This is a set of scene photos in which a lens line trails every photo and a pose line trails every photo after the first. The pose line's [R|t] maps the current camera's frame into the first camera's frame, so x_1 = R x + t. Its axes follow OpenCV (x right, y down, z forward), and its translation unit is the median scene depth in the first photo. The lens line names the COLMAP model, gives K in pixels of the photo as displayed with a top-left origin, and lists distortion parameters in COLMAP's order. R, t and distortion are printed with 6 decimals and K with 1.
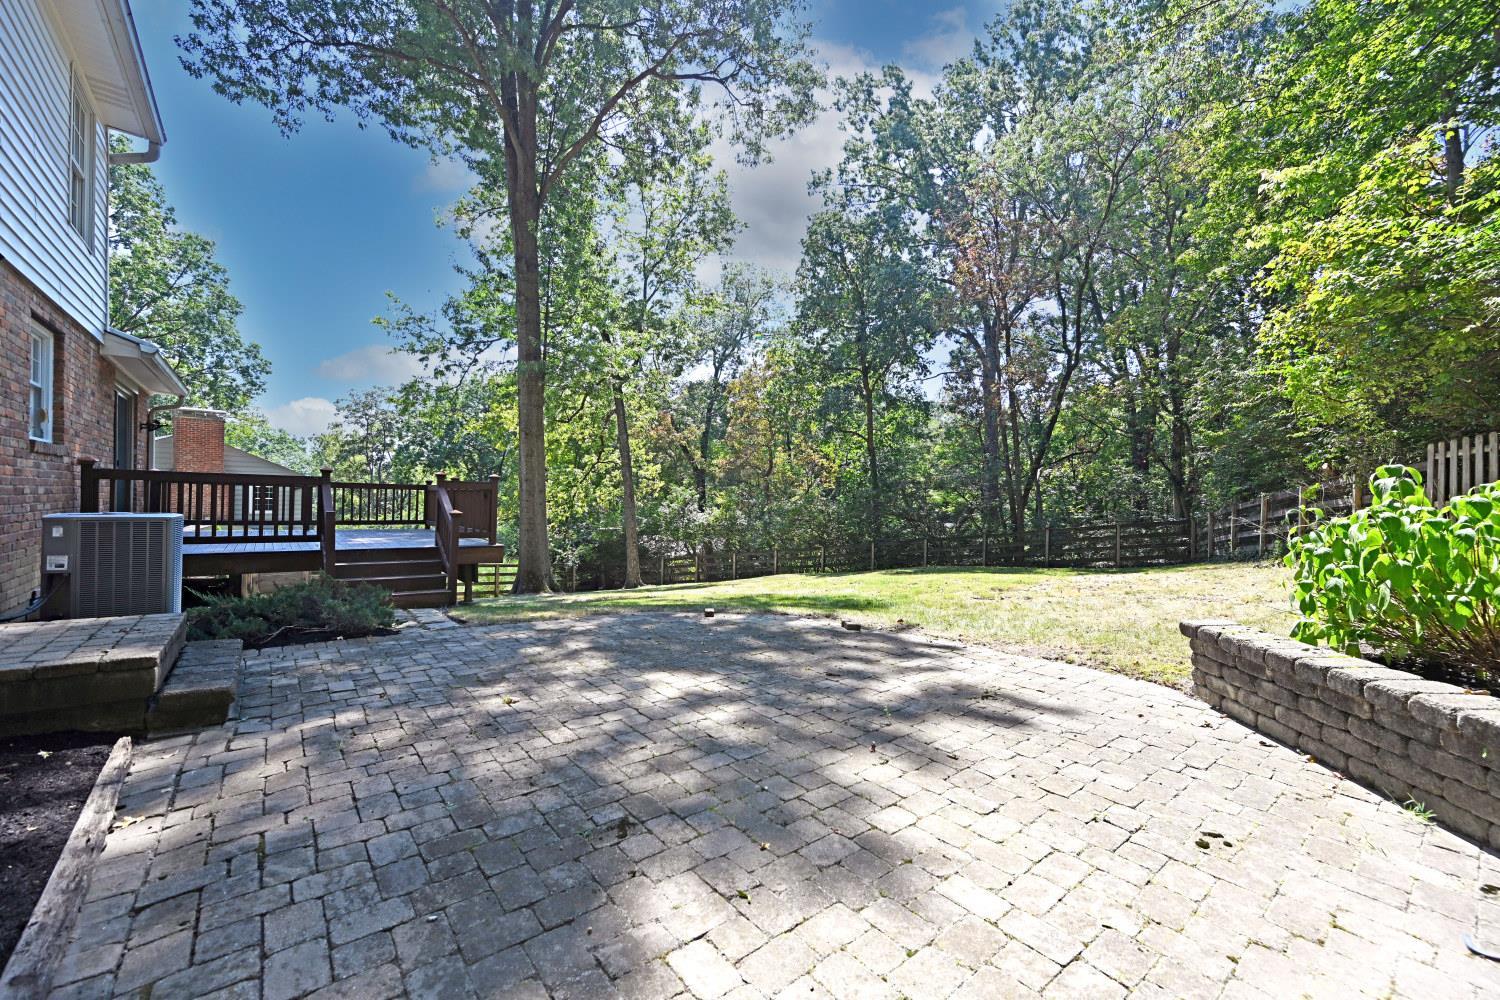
lens RADIAL K [[590.0, 0, 750.0], [0, 590.0, 500.0], [0, 0, 1]] dist [-0.001148, -0.000340]
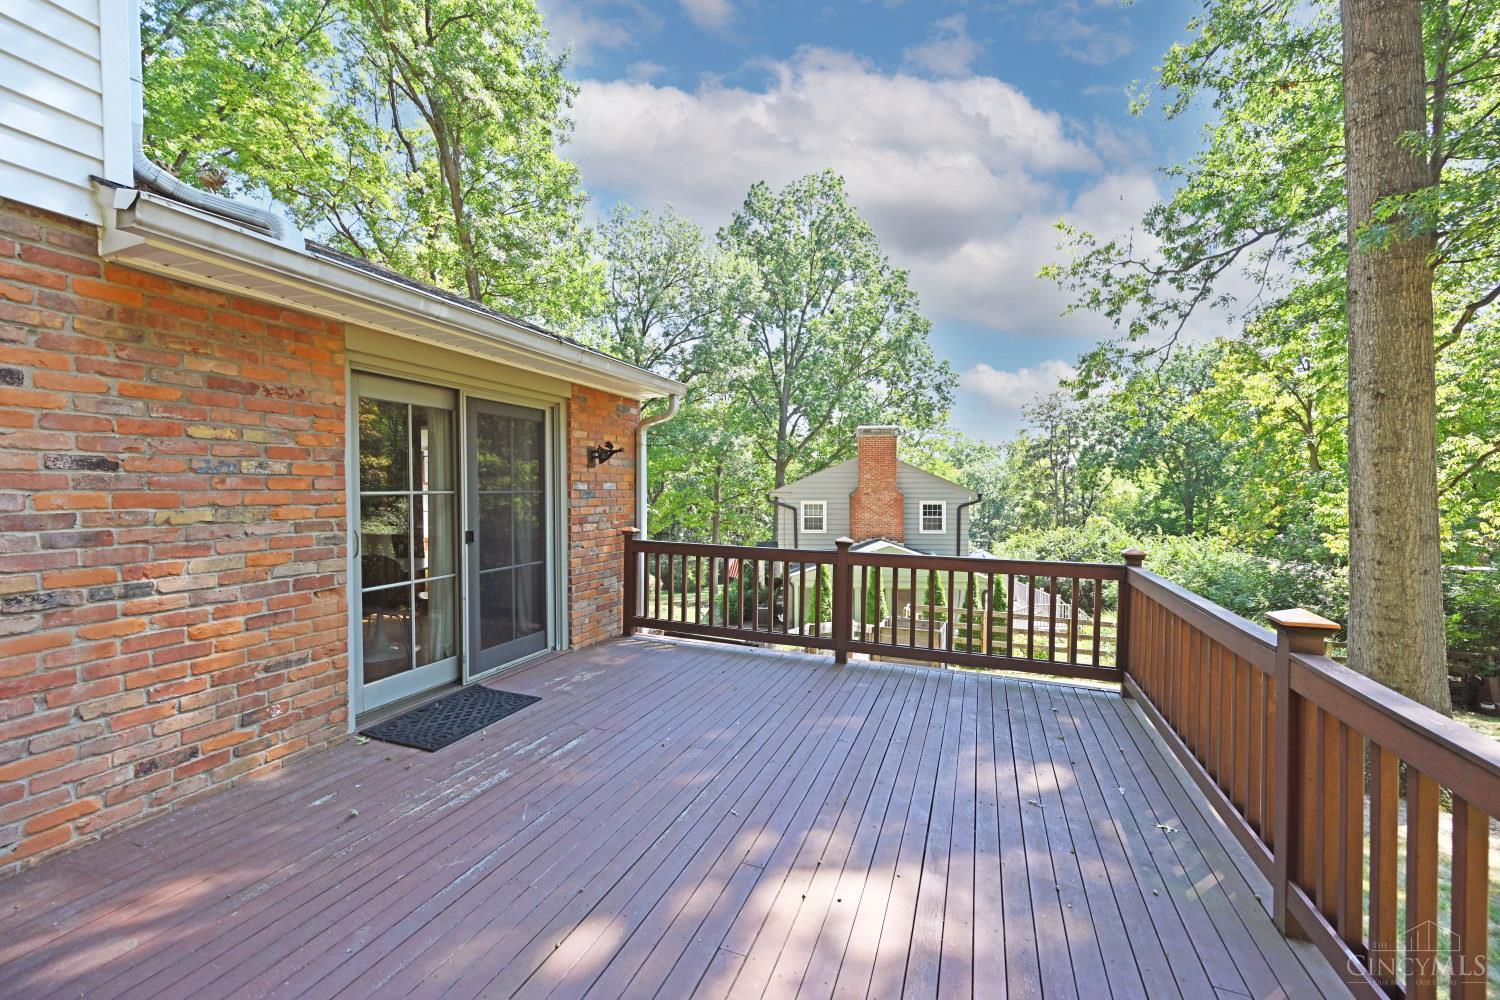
lens RADIAL K [[590.0, 0, 750.0], [0, 590.0, 500.0], [0, 0, 1]] dist [-0.001148, -0.000340]
pose [[0.492165, -0.000100, -0.870502, -0.098965], [0.001199, 0.999999, 0.000562, -0.017843], [0.870501, -0.001320, 0.492164, 0.177550]]
